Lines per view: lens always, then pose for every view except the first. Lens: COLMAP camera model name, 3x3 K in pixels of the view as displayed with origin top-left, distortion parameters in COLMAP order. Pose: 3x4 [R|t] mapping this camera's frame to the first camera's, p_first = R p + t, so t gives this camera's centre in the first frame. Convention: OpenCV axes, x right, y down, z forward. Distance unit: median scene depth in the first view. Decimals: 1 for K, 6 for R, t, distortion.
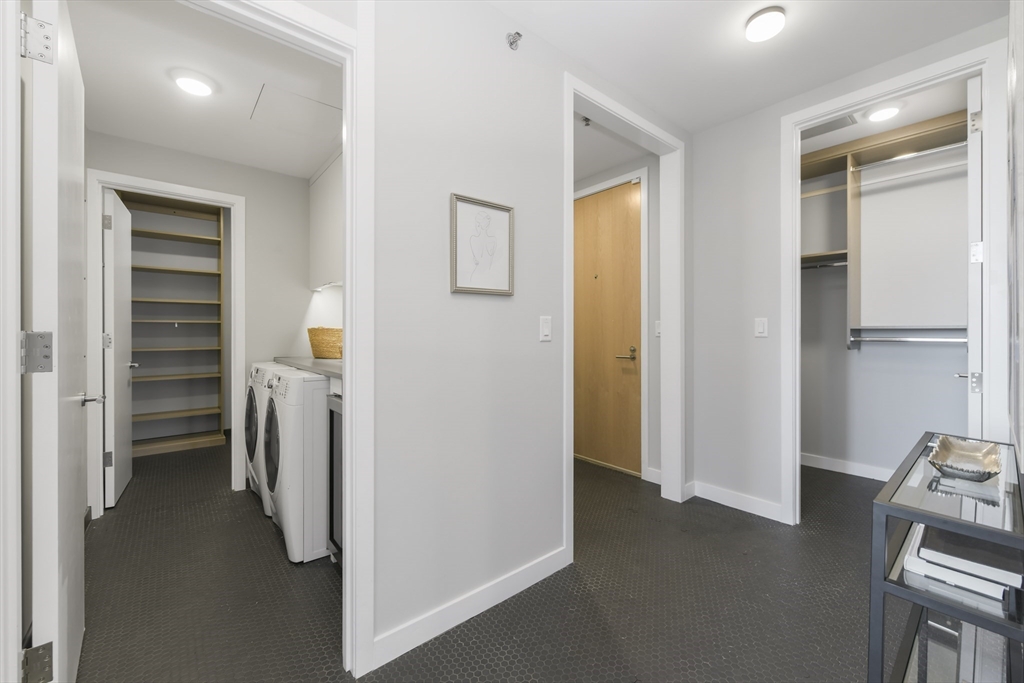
lens RADIAL K [[410.3, 0, 512.4], [0, 410.3, 338.1], [0, 0, 1]] dist [0.003393, -0.000025]
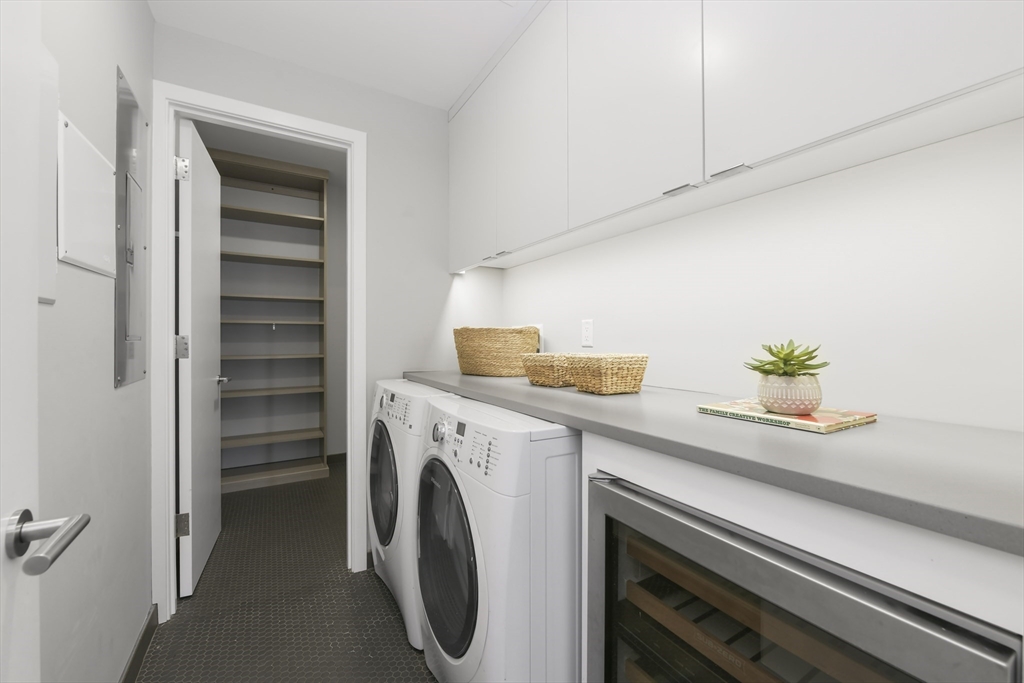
lens RADIAL K [[405.8, 0, 513.3], [0, 405.8, 344.1], [0, 0, 1]] dist [-0.007873, -0.000044]
pose [[0.988989, 0.002663, -0.147965, -0.298890], [-0.002516, 0.999996, 0.001178, -0.000479], [0.147967, -0.000793, 0.988992, 0.362694]]
